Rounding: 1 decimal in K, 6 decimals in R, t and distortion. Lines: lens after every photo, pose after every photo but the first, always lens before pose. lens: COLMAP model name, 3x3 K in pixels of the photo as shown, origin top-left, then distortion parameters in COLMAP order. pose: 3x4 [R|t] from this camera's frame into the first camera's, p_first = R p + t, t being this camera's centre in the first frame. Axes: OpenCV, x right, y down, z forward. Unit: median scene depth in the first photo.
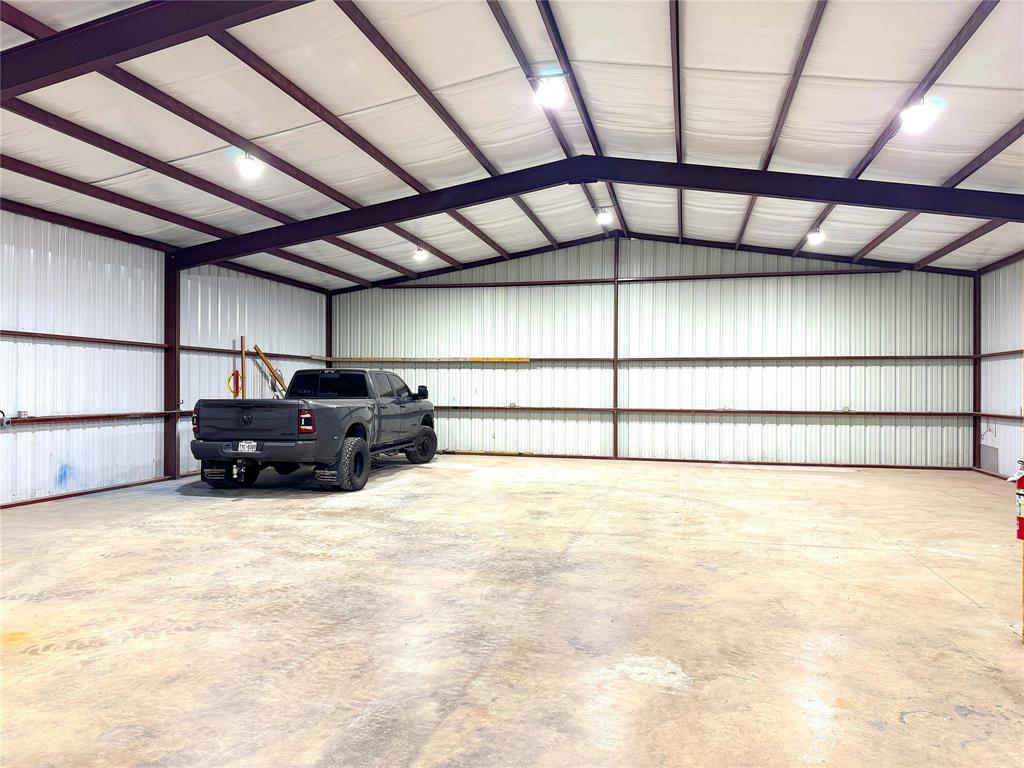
lens RADIAL K [[718.8, 0, 520.9], [0, 718.8, 381.1], [0, 0, 1]] dist [0.064026, -0.078045]
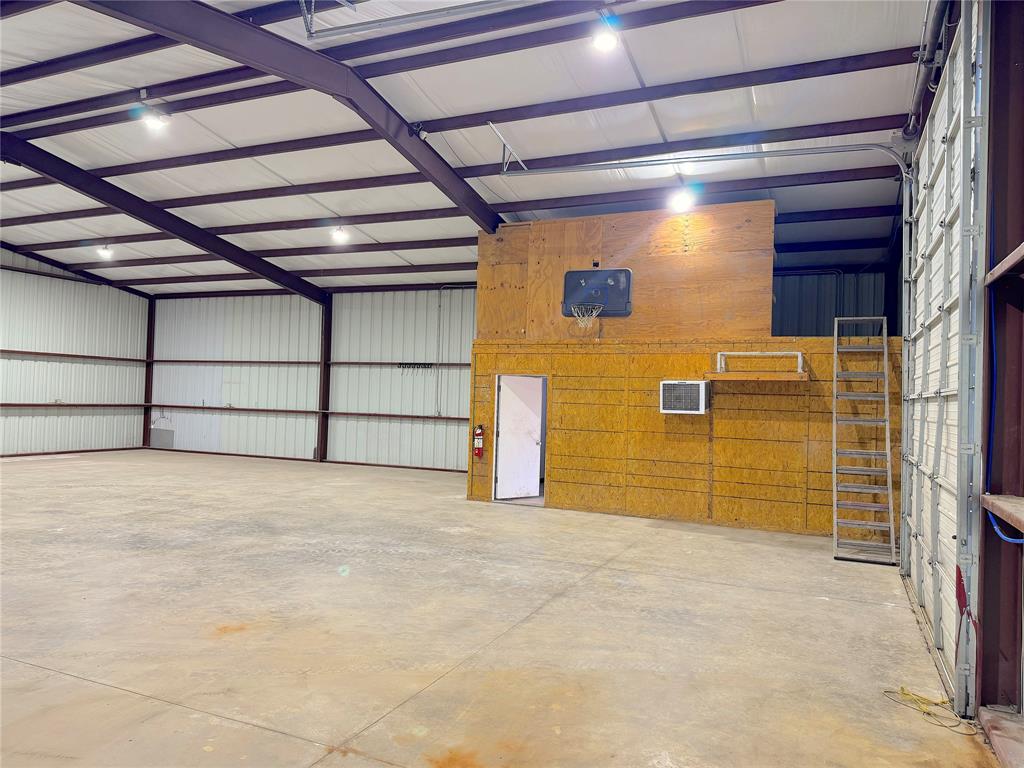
lens RADIAL K [[718.8, 0, 510.5], [0, 718.8, 385.4], [0, 0, 1]] dist [0.064026, -0.078045]
pose [[0.181601, 0.019154, 0.983186, -0.516731], [-0.043197, 0.999001, -0.011484, -0.002504], [-0.982423, -0.040385, 0.182246, 0.130917]]
